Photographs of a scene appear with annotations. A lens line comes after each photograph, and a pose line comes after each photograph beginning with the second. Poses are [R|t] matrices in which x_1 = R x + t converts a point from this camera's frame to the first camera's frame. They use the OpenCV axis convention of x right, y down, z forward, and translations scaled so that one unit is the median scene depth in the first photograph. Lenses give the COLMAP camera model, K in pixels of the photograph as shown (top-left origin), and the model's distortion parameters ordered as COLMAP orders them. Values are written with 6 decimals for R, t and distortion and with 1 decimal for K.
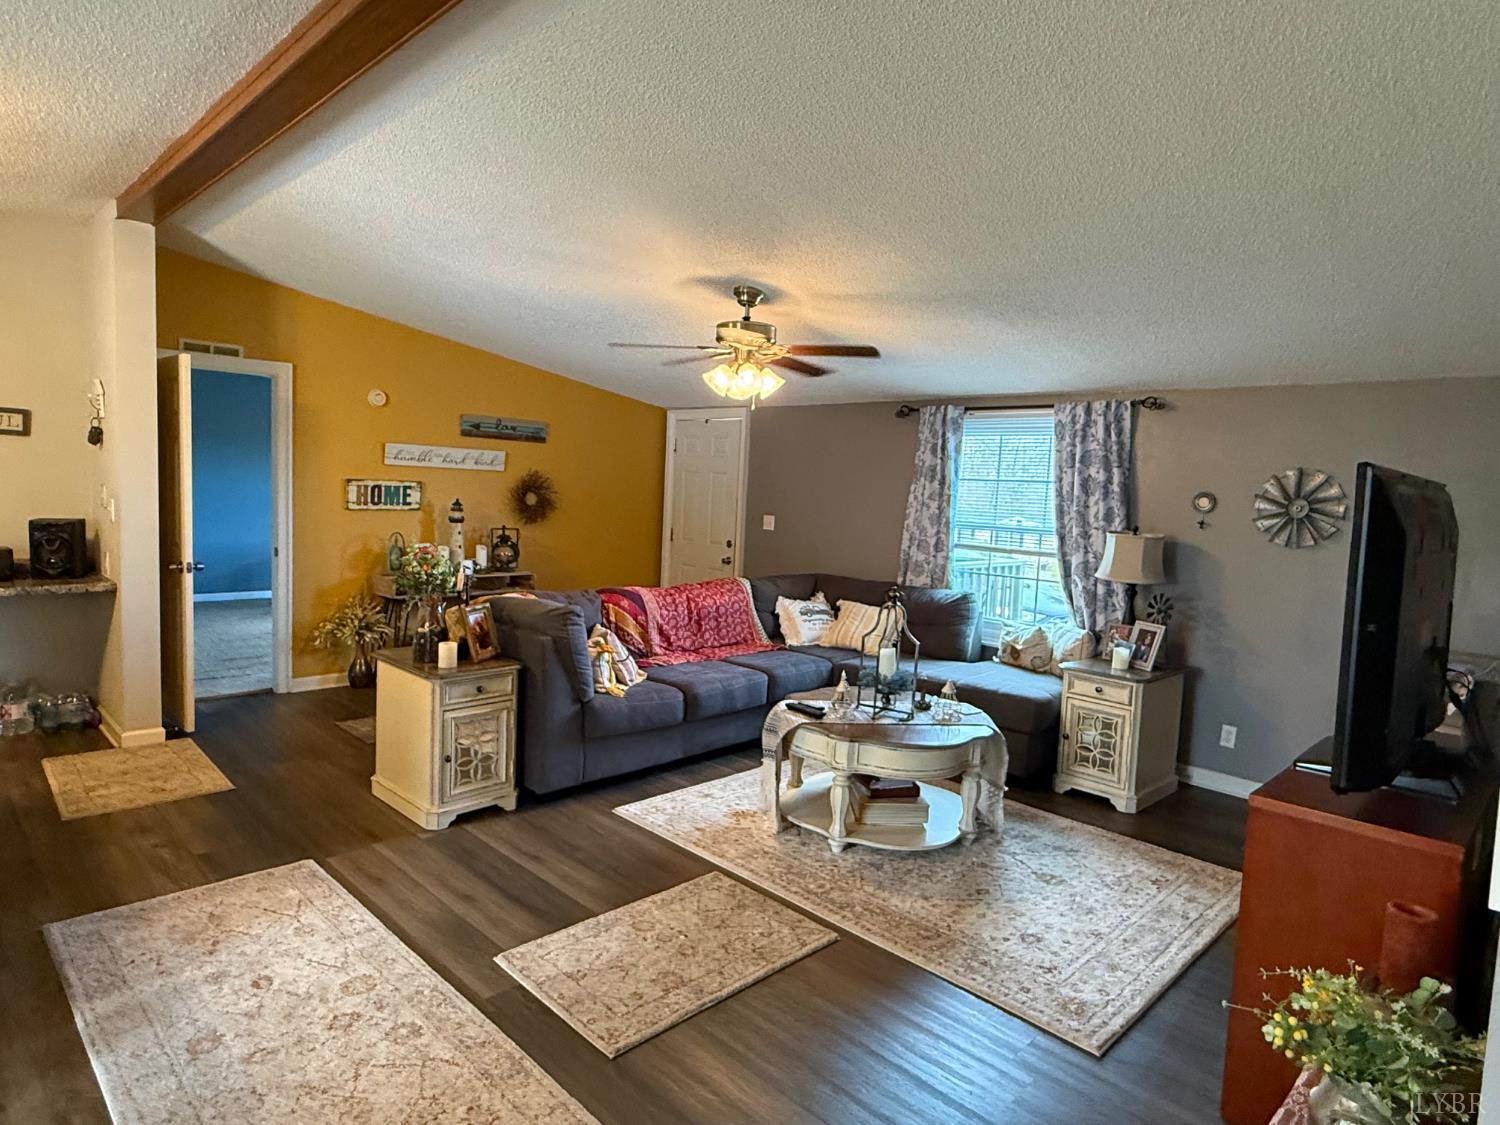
lens RADIAL K [[865.2, 0, 750.0], [0, 865.2, 562.5], [0, 0, 1]] dist [0.001063, -0.001460]
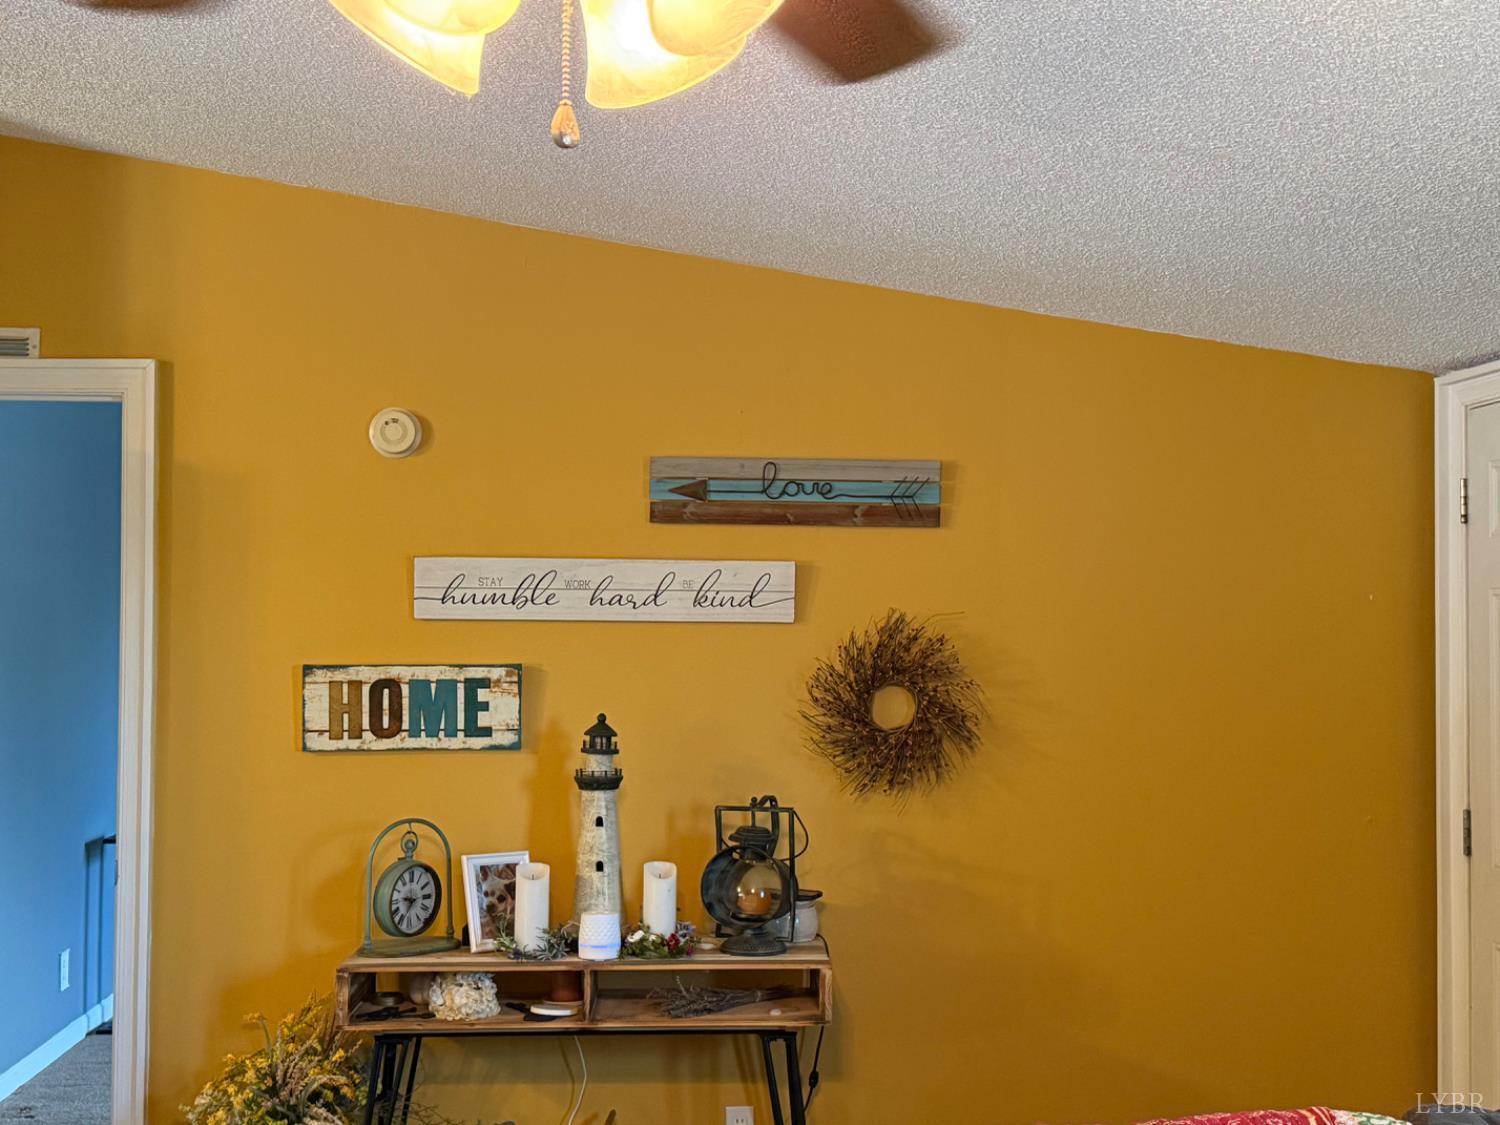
lens RADIAL K [[1802.4, 0, 750.0], [0, 1802.4, 562.5], [0, 0, 1]] dist [0.145032, 0.003805]
pose [[0.743570, -0.053828, -0.666489, 0.182894], [-0.029479, 0.993146, -0.113098, -0.064621], [0.668009, 0.103744, 0.736887, 0.619158]]
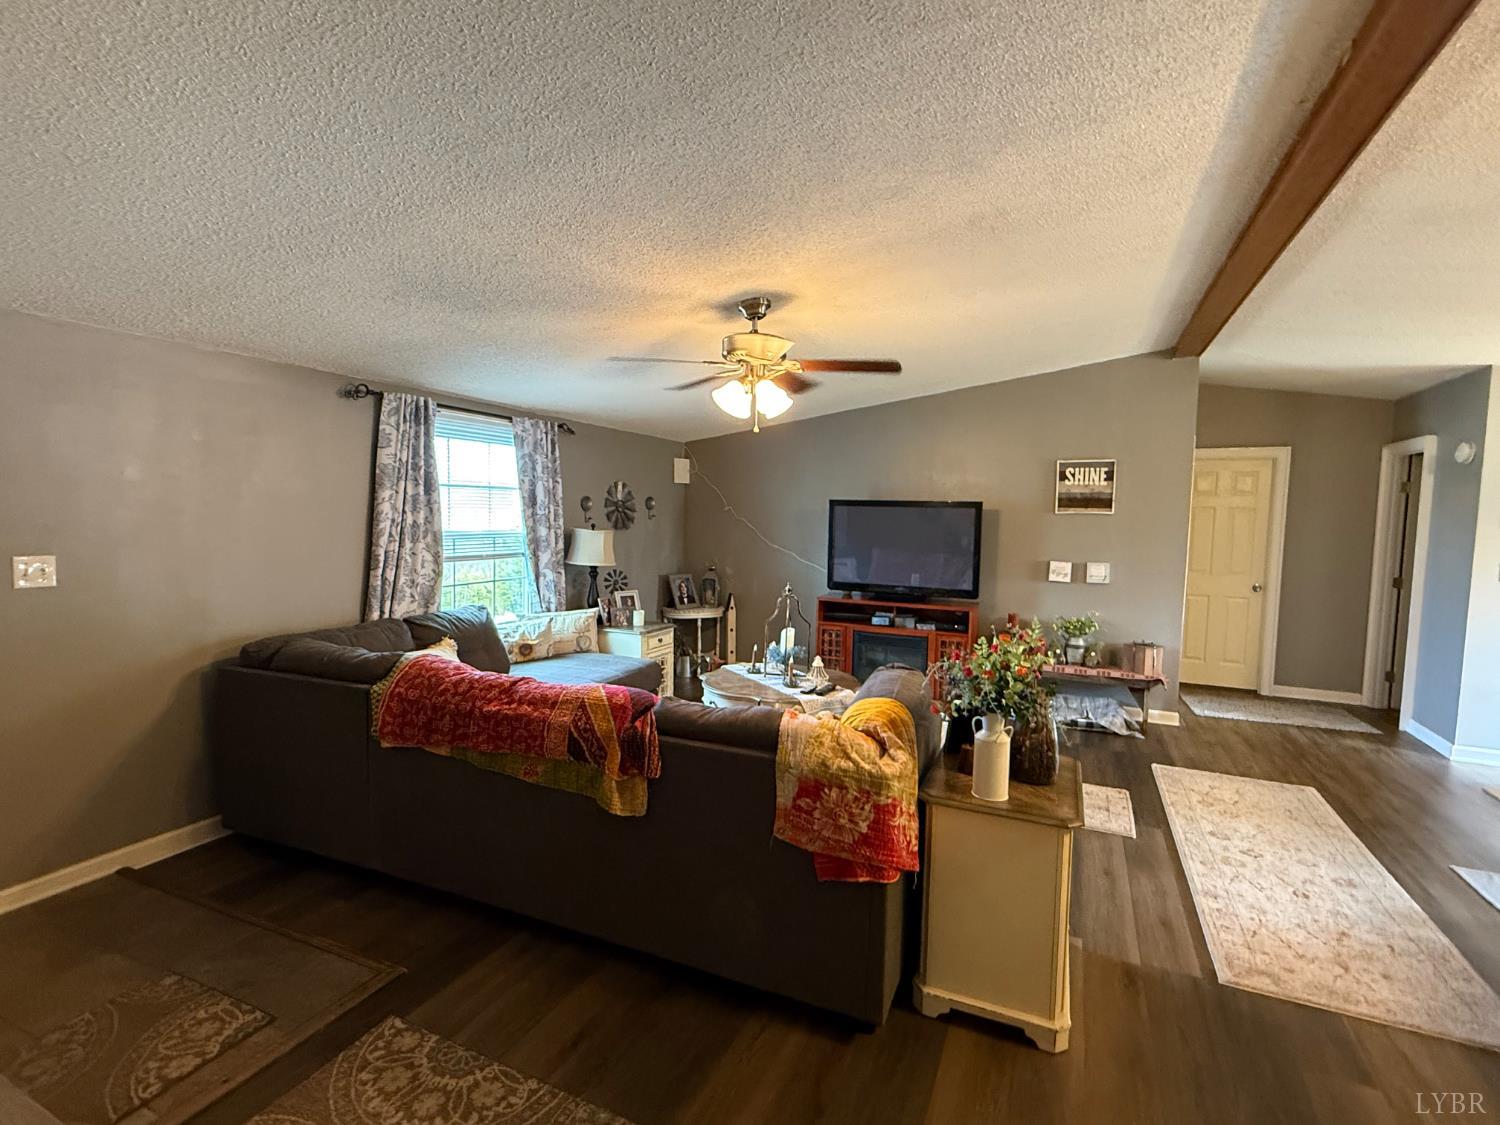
lens RADIAL K [[716.6, 0, 750.0], [0, 716.6, 562.5], [0, 0, 1]] dist [0.000632, -0.000601]
pose [[-0.342390, -0.120921, 0.931744, -0.589857], [0.043188, 0.988610, 0.144171, -0.115640], [-0.938565, 0.089603, -0.333268, 1.007010]]
